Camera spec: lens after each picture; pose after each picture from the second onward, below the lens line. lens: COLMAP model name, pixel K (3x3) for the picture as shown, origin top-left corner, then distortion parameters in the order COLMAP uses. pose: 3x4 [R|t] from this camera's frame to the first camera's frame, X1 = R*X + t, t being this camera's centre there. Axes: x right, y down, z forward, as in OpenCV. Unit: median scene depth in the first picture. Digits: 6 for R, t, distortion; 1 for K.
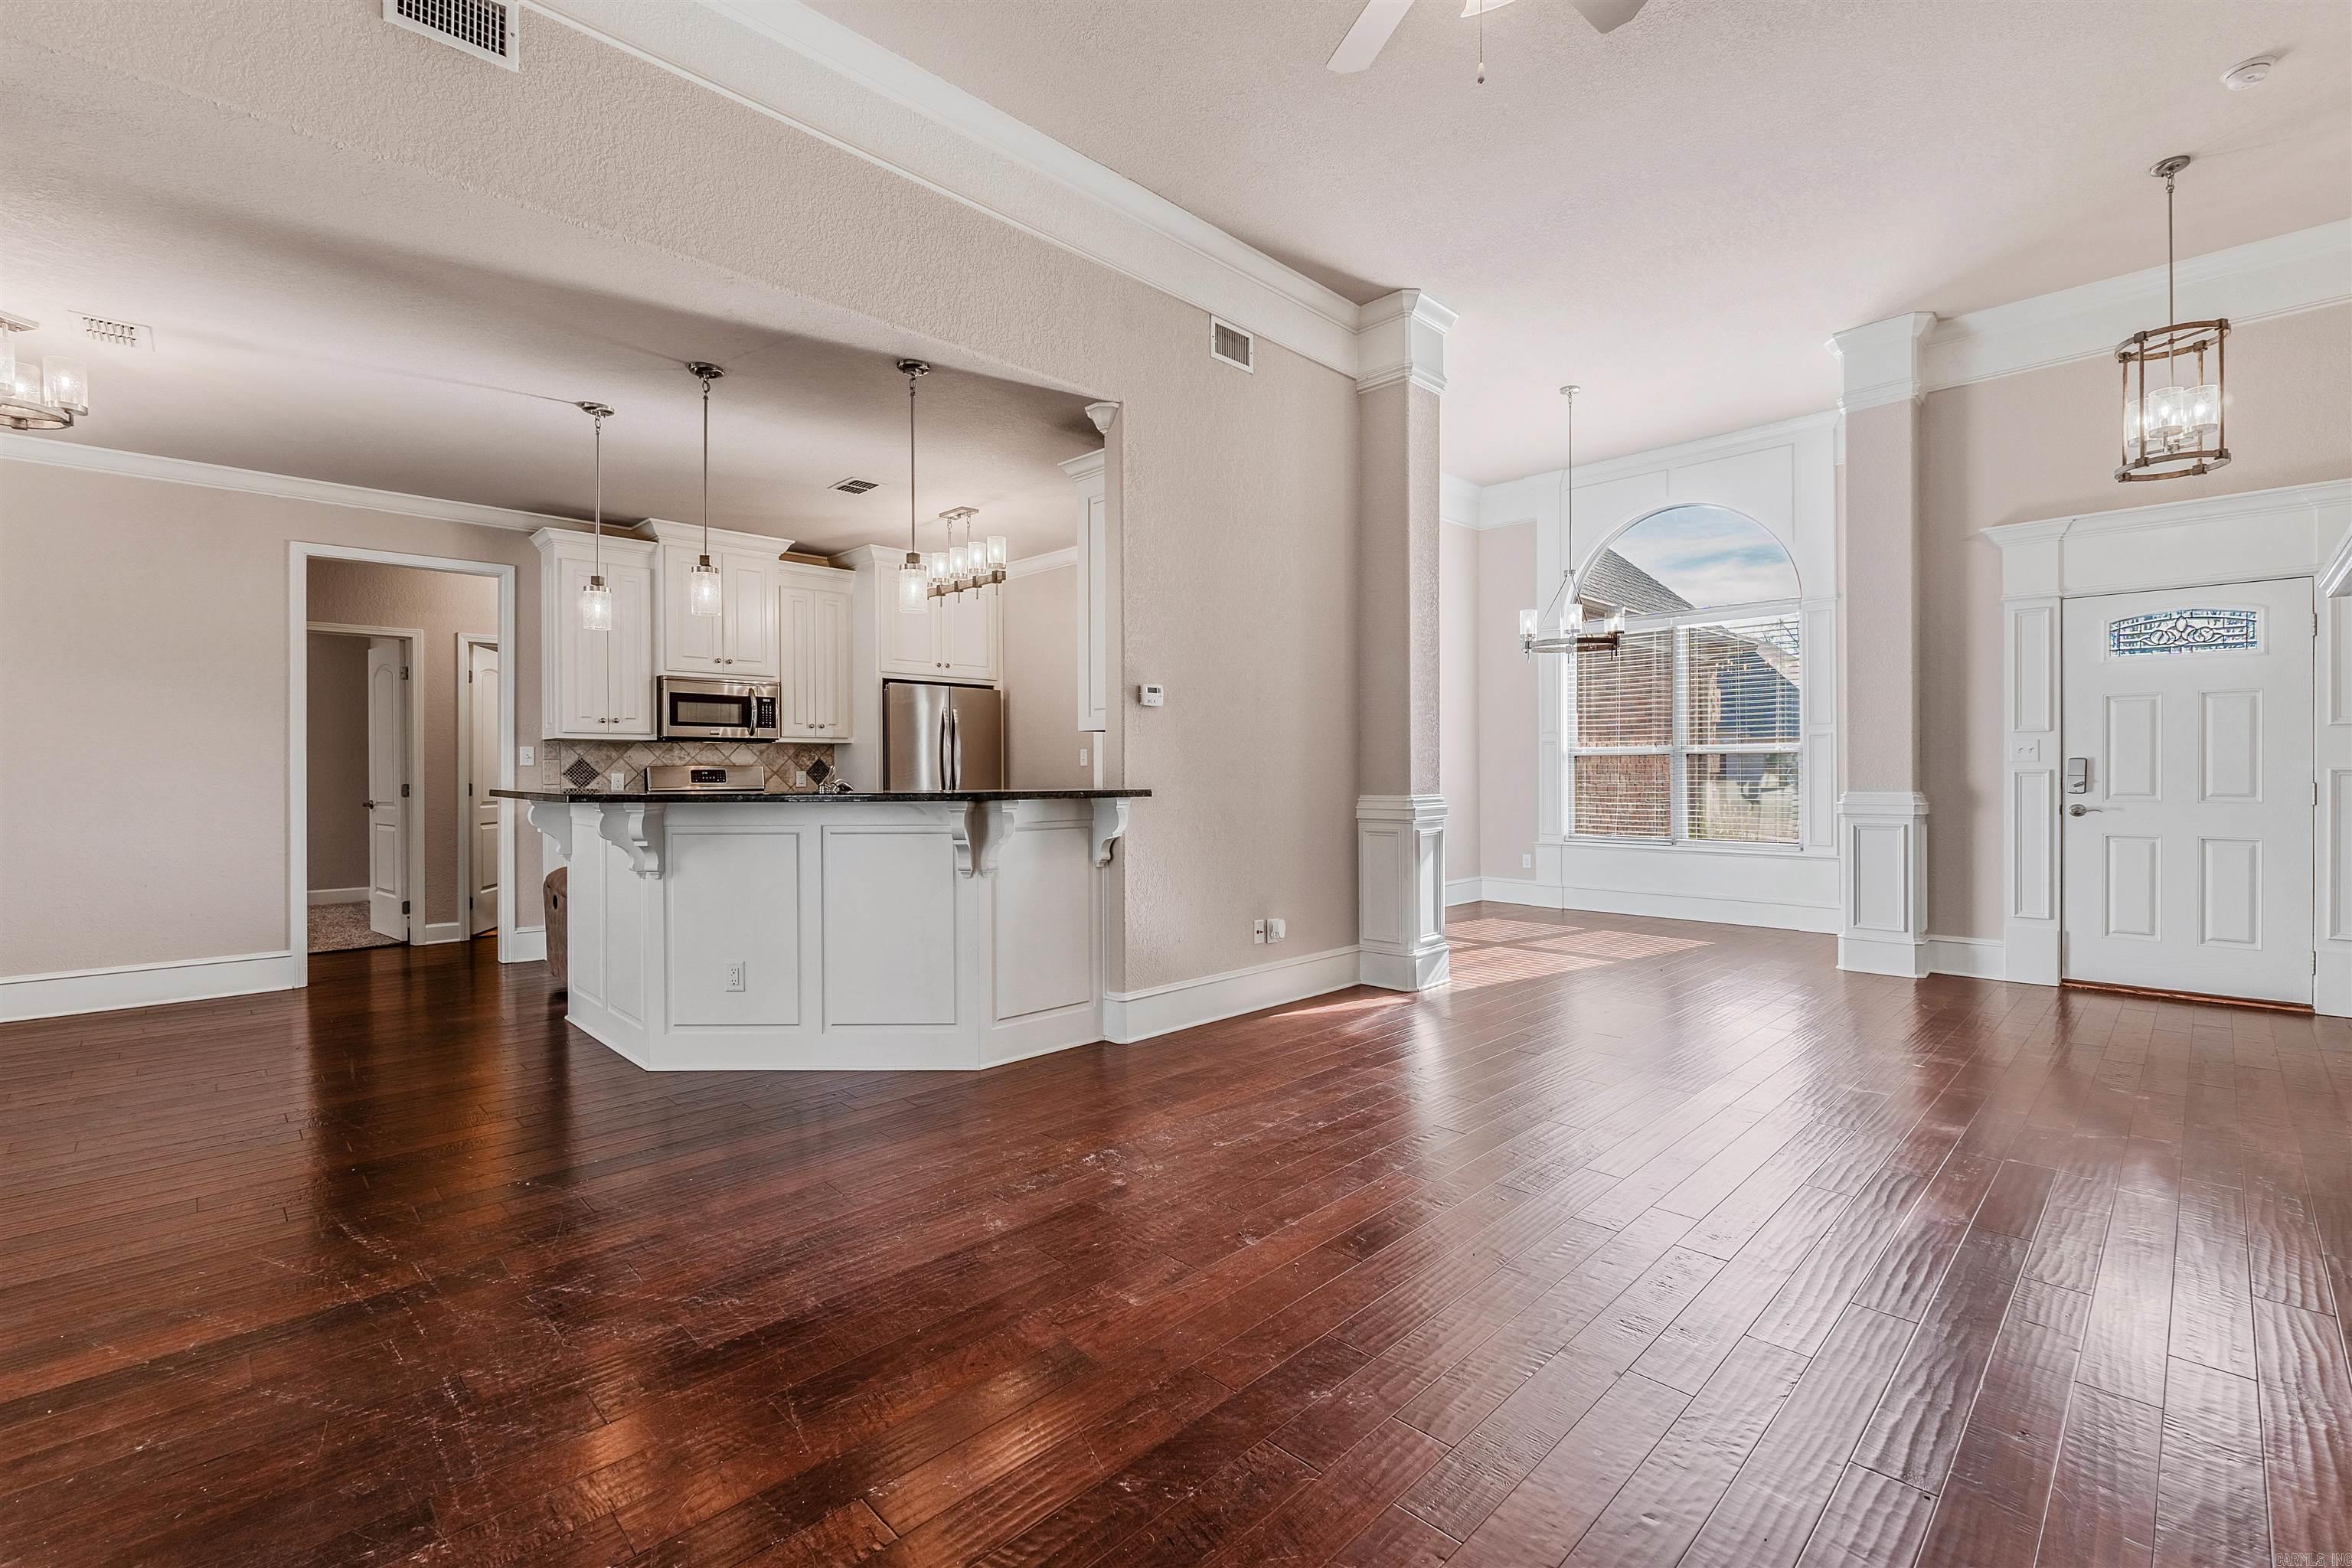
lens RADIAL K [[1025.6, 0, 1190.1], [0, 1025.6, 777.1], [0, 0, 1]] dist [-0.001446, -0.000287]
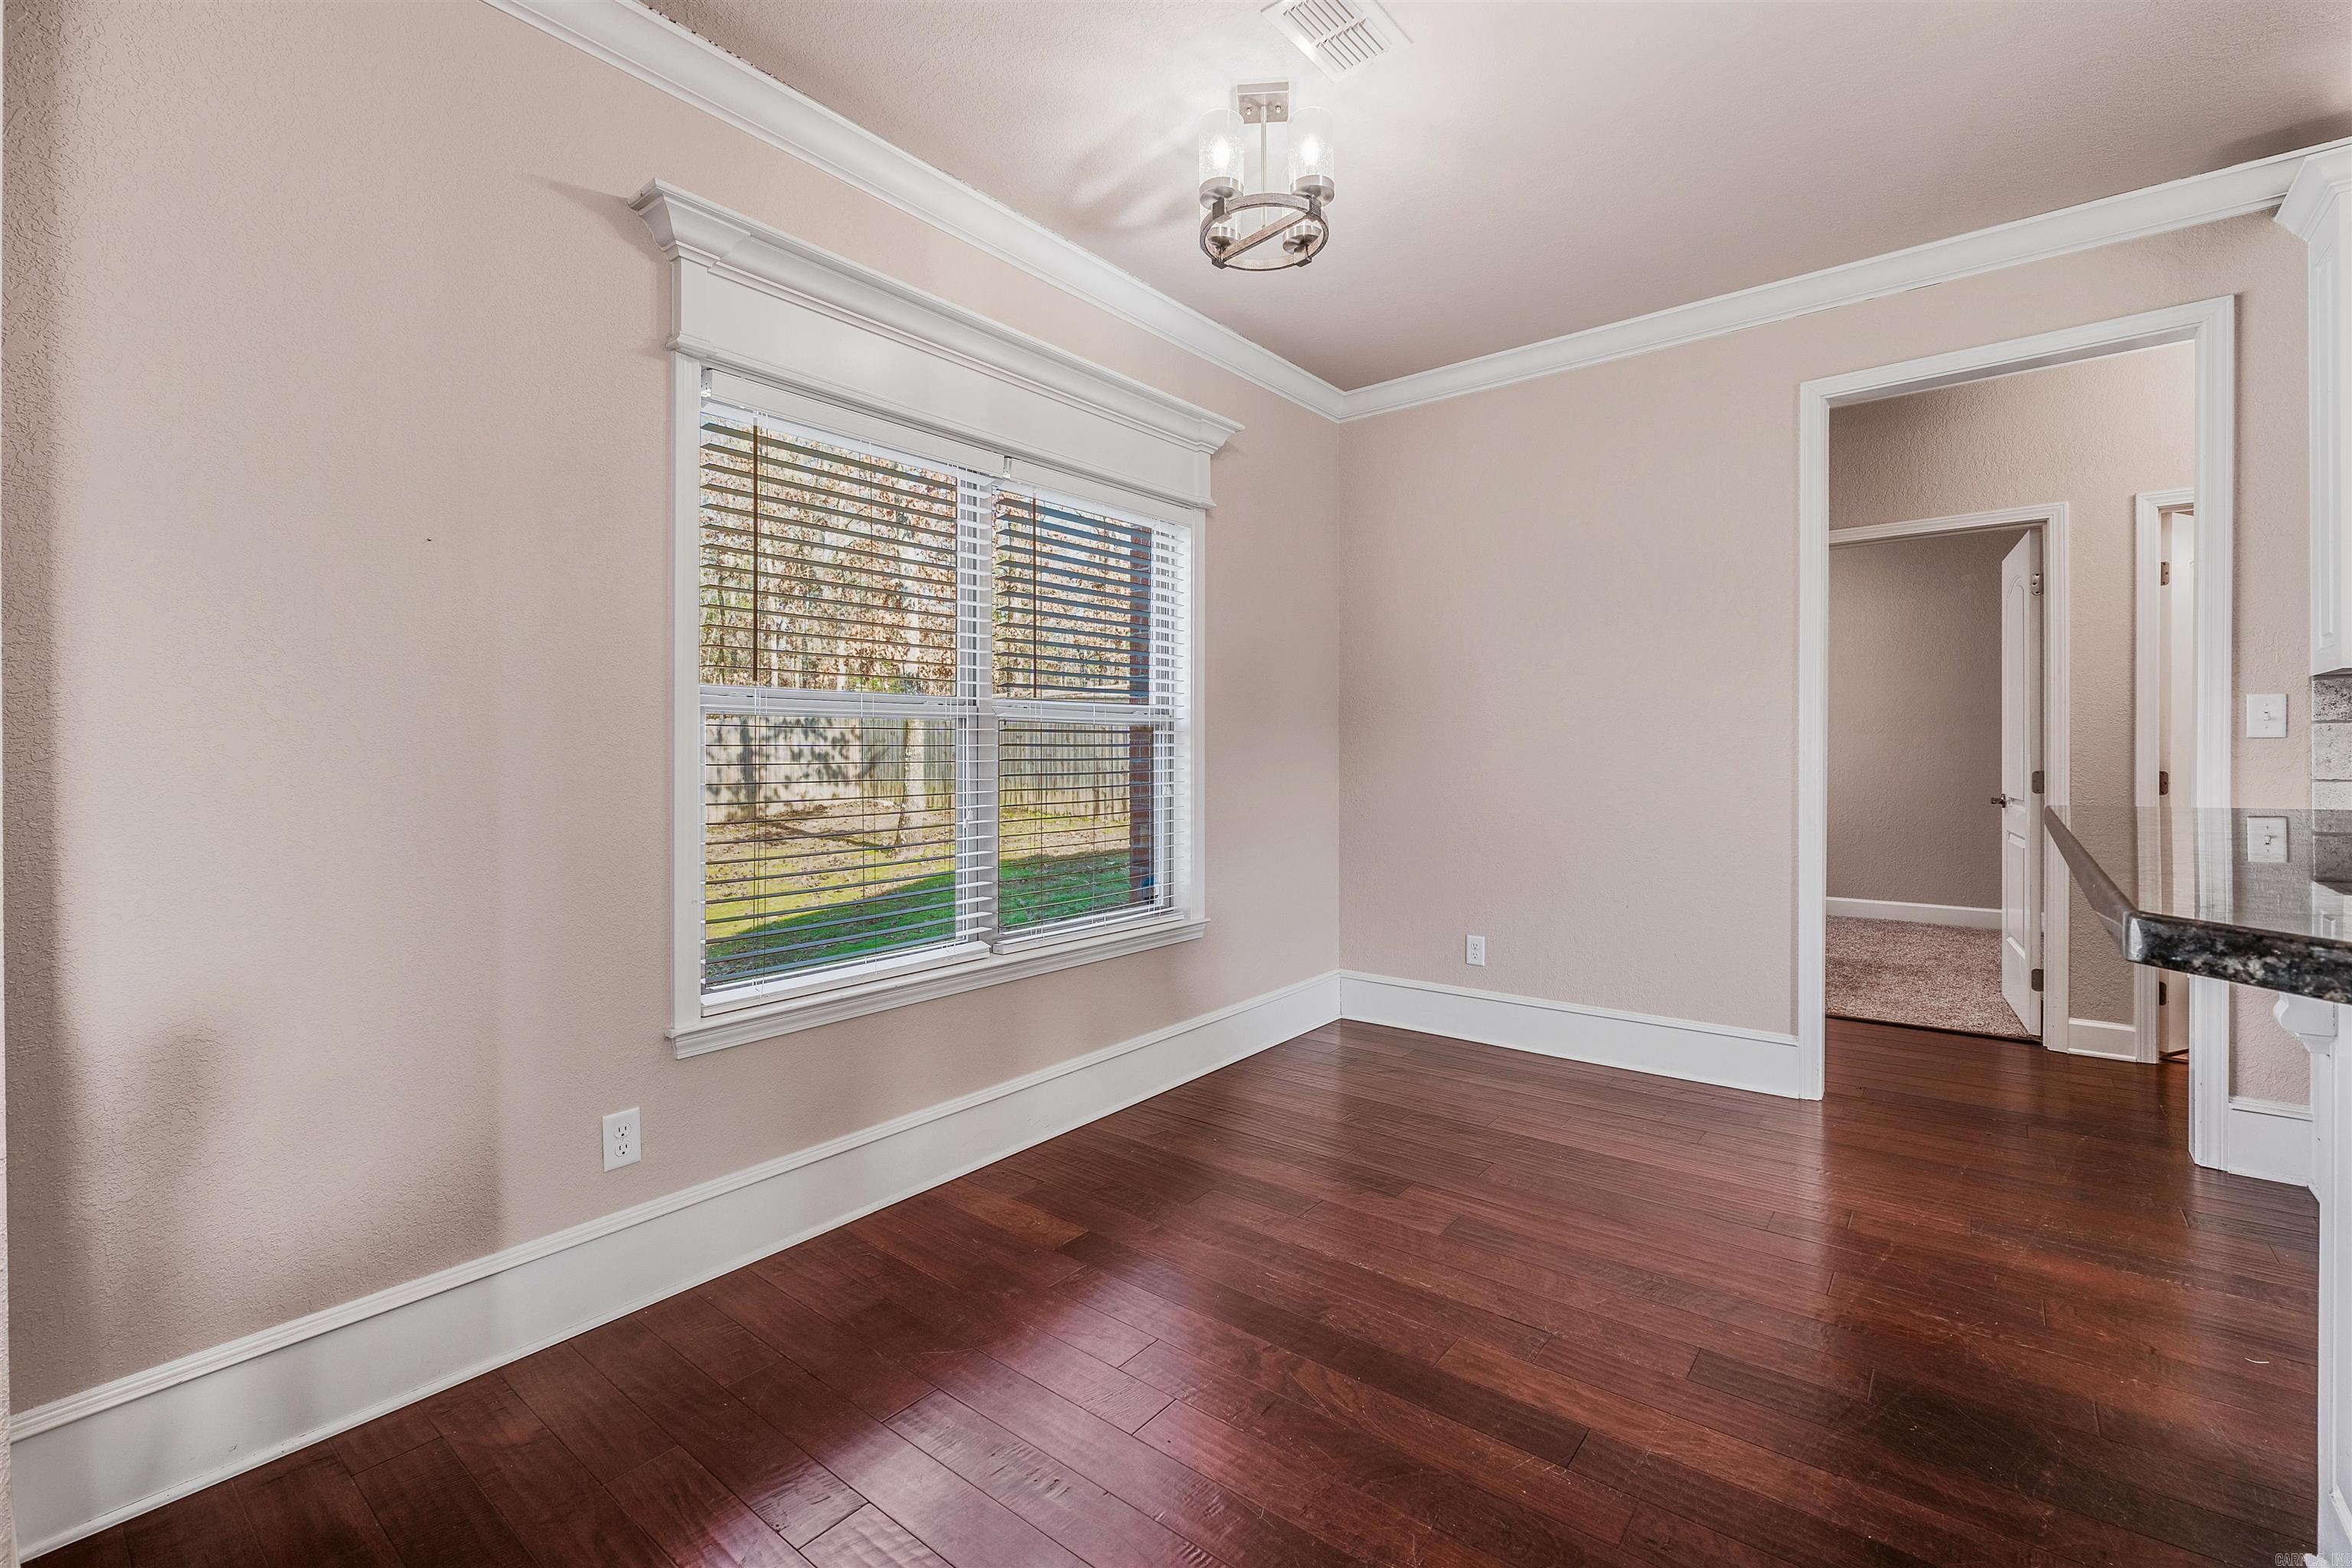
lens RADIAL K [[1005.4, 0, 1185.0], [0, 1005.4, 762.5], [0, 0, 1]] dist [-0.010047, -0.000017]
pose [[0.114279, 0.010594, -0.993392, -0.260991], [0.001583, 0.999940, 0.010846, -0.005440], [0.993447, -0.002813, 0.114255, 0.464017]]
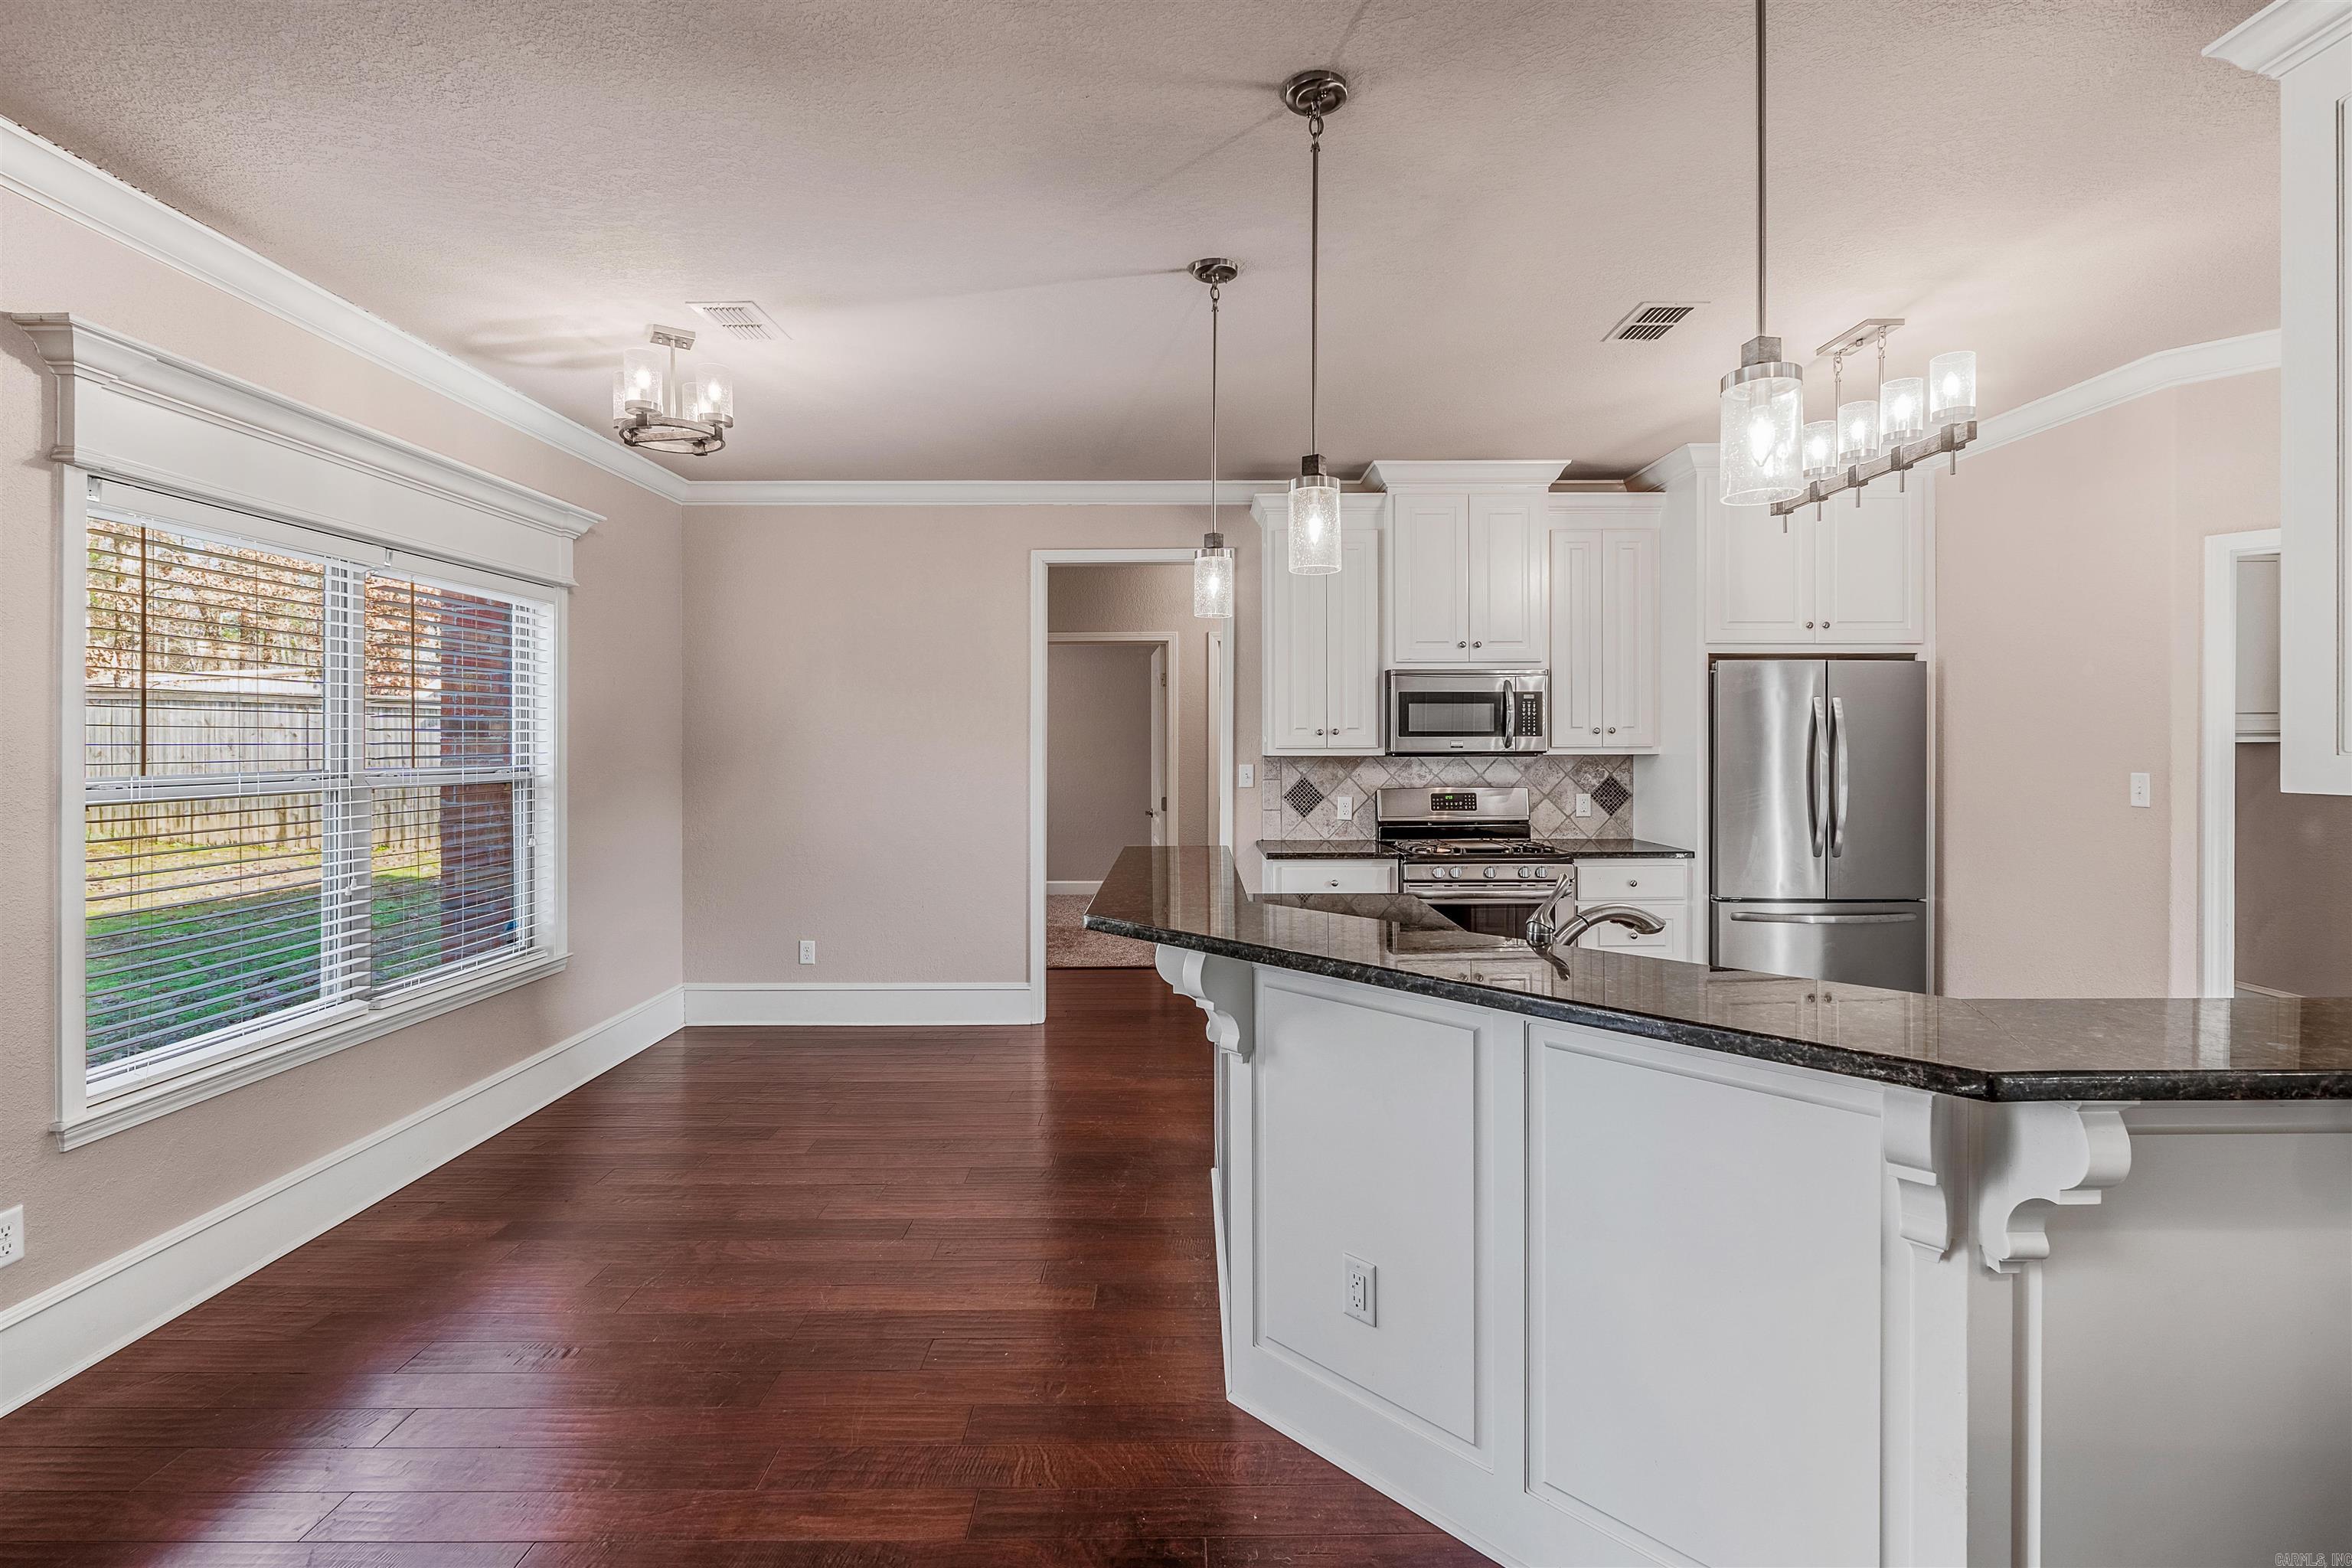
lens RADIAL K [[1027.4, 0, 1186.3], [0, 1027.4, 752.4], [0, 0, 1]] dist [-0.001255, -0.000568]
pose [[0.713841, 0.007890, -0.700263, -0.094526], [-0.003355, 0.999964, 0.007848, -0.043422], [0.700300, -0.003253, 0.713842, 0.353880]]
